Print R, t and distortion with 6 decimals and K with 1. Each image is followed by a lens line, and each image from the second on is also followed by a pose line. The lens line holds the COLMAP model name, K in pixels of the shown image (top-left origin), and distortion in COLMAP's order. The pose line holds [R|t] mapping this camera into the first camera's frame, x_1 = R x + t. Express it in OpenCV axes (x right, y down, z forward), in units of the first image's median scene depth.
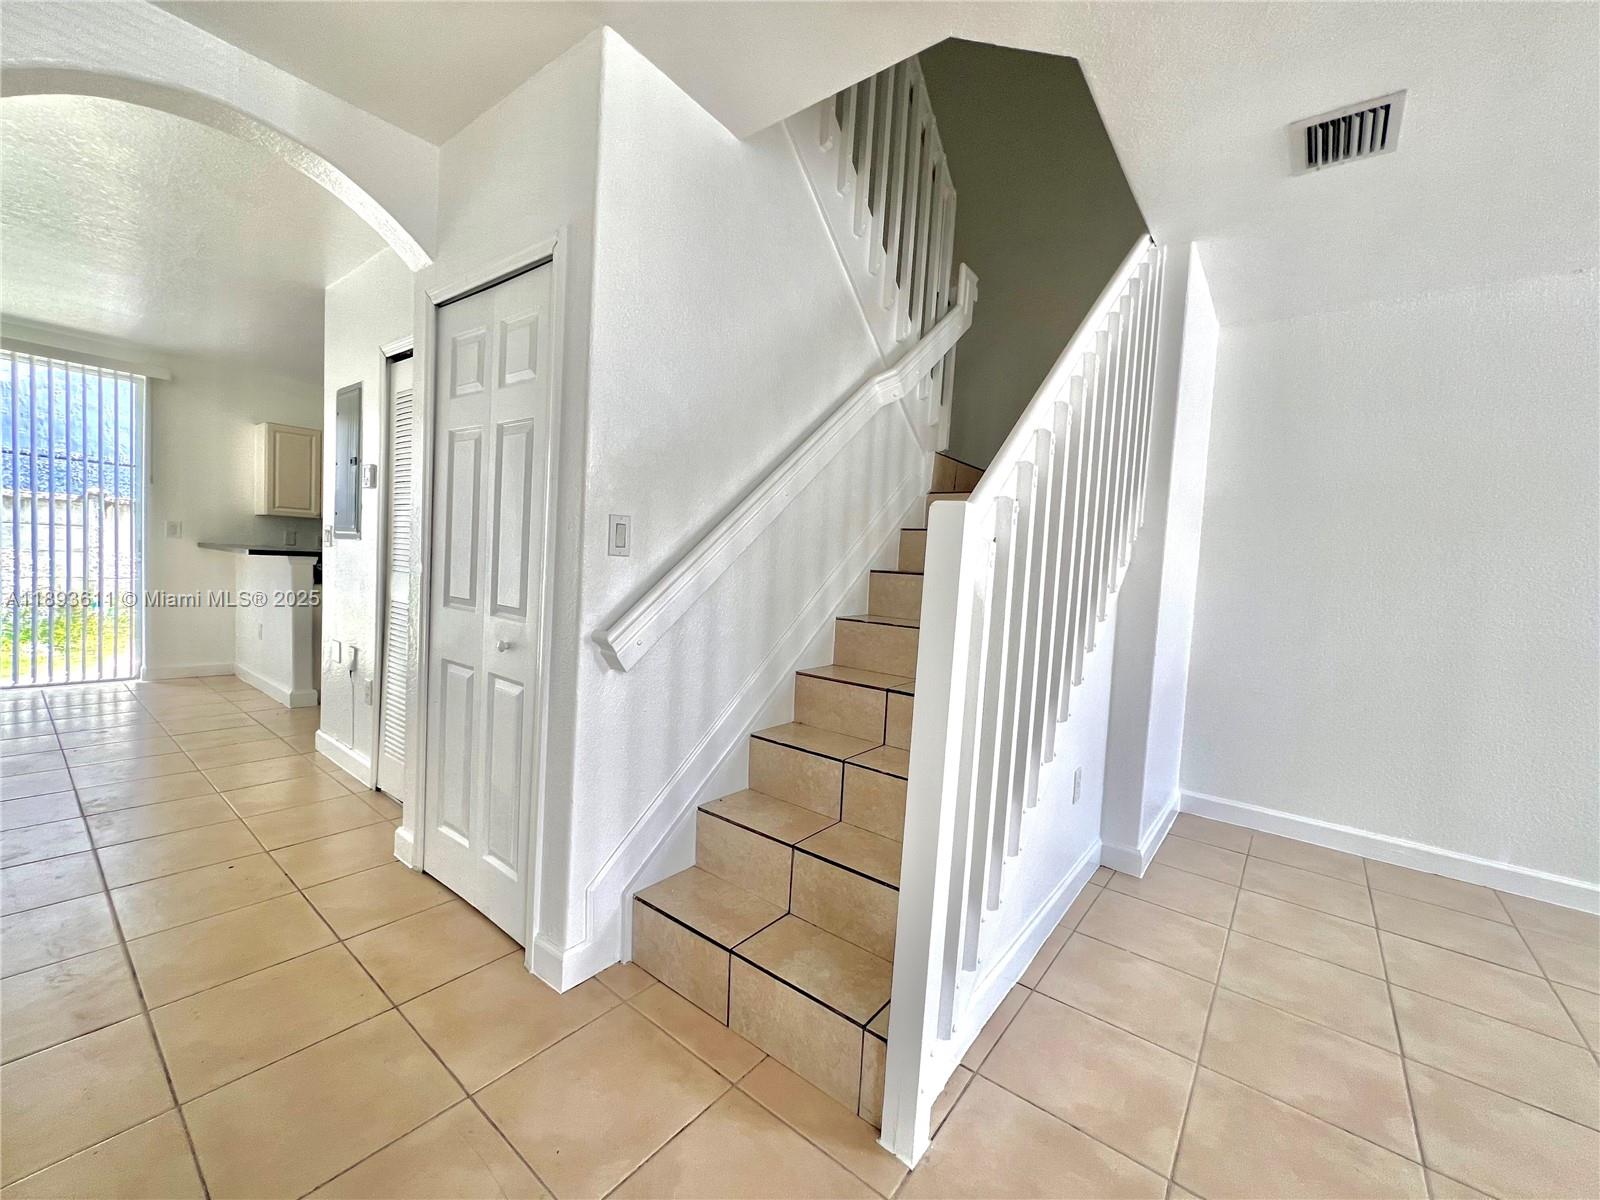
lens RADIAL K [[642.3, 0, 800.8], [0, 642.3, 596.4], [0, 0, 1]] dist [-0.002176, -0.000086]
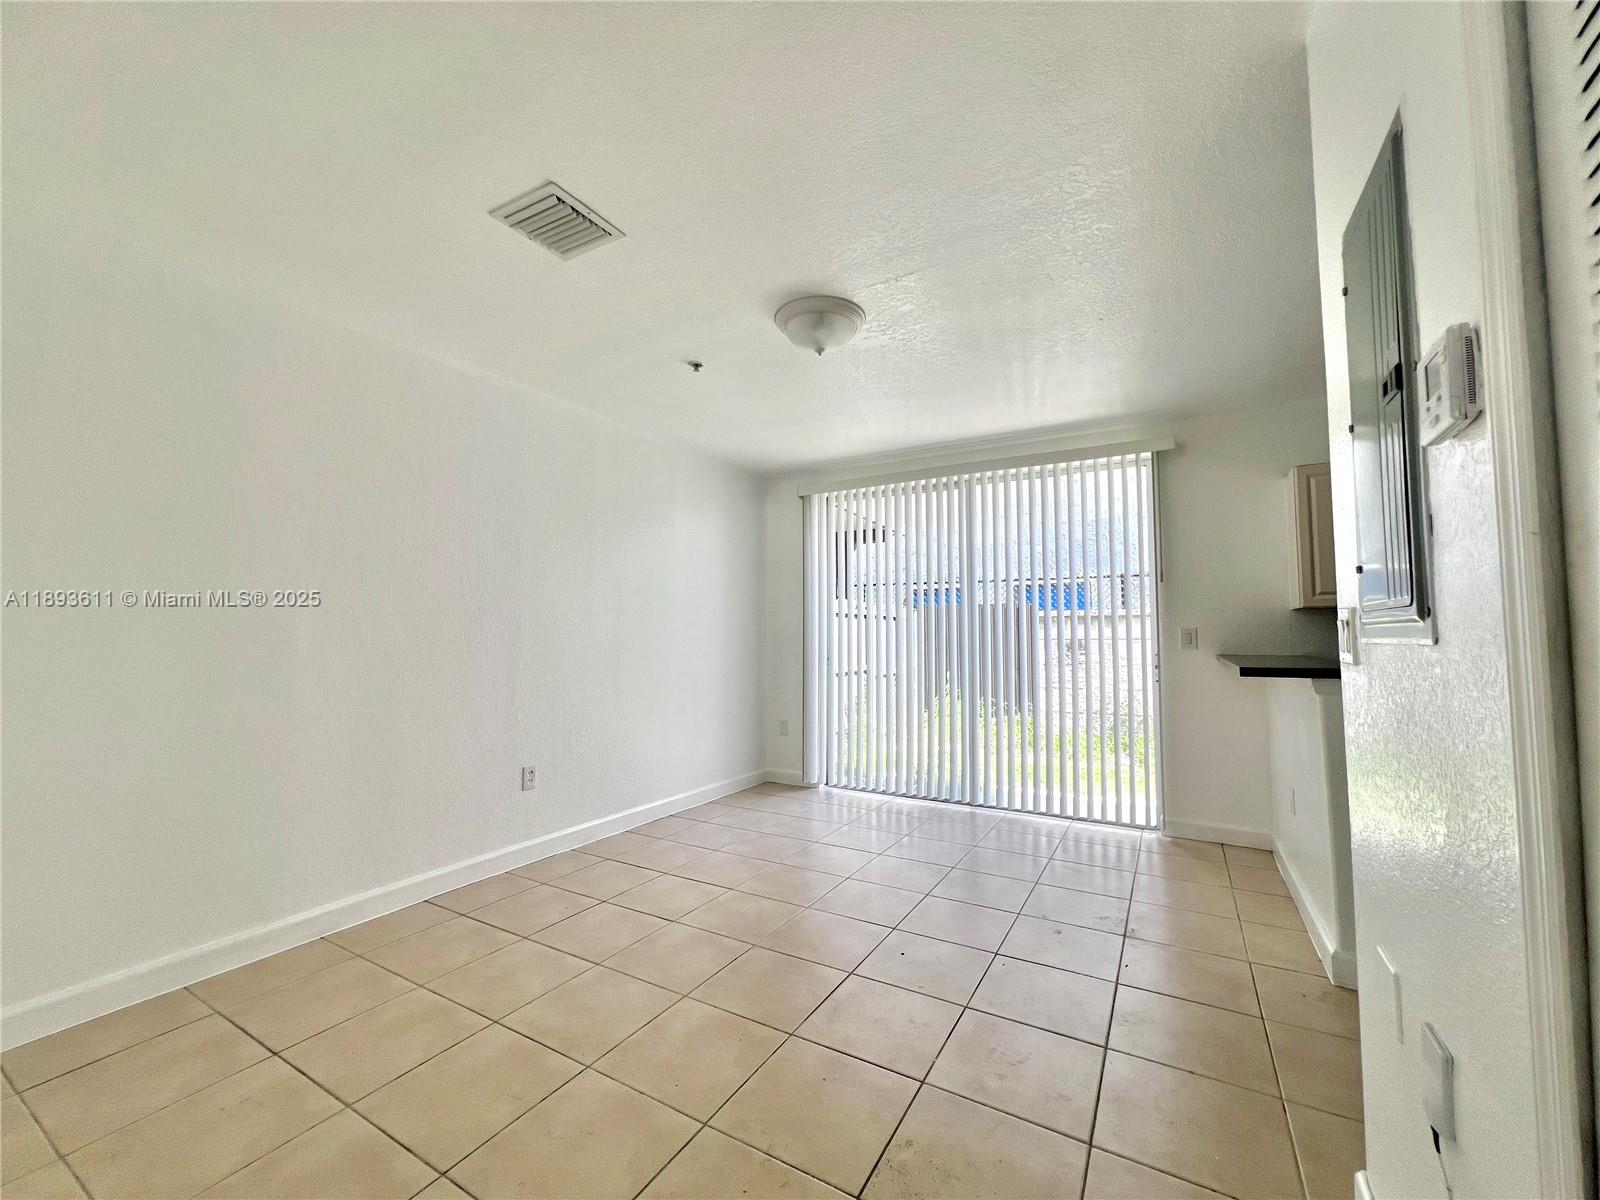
lens RADIAL K [[642.3, 0, 797.5], [0, 642.3, 599.8], [0, 0, 1]] dist [-0.002176, -0.000086]
pose [[0.134845, -0.112006, -0.984516, -0.292280], [-0.042704, 0.992011, -0.118707, -0.040544], [0.989946, 0.058050, 0.128985, 0.449265]]
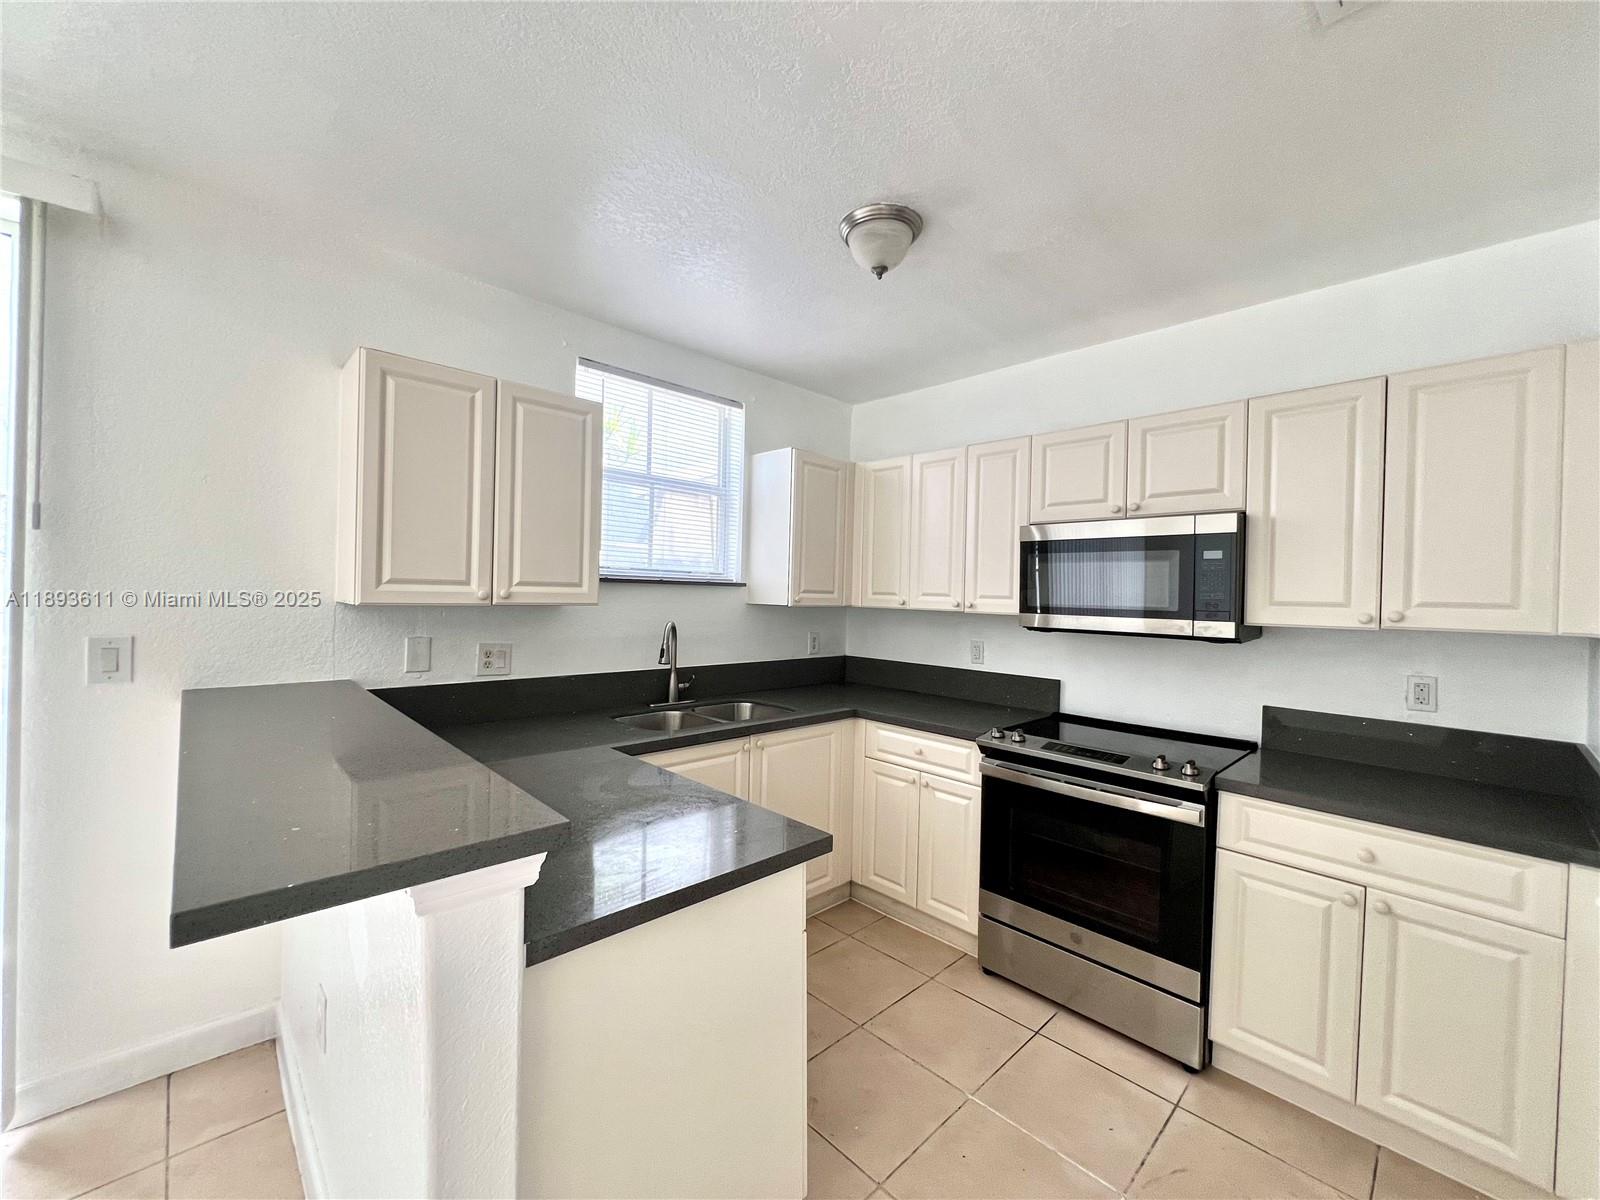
lens RADIAL K [[642.9, 0, 794.7], [0, 642.9, 595.4], [0, 0, 1]] dist [-0.003935, 0.001110]
pose [[0.989703, -0.029929, -0.139970, -0.579875], [0.022258, 0.998180, -0.056055, -0.113886], [0.141392, 0.052362, 0.988568, 0.726429]]
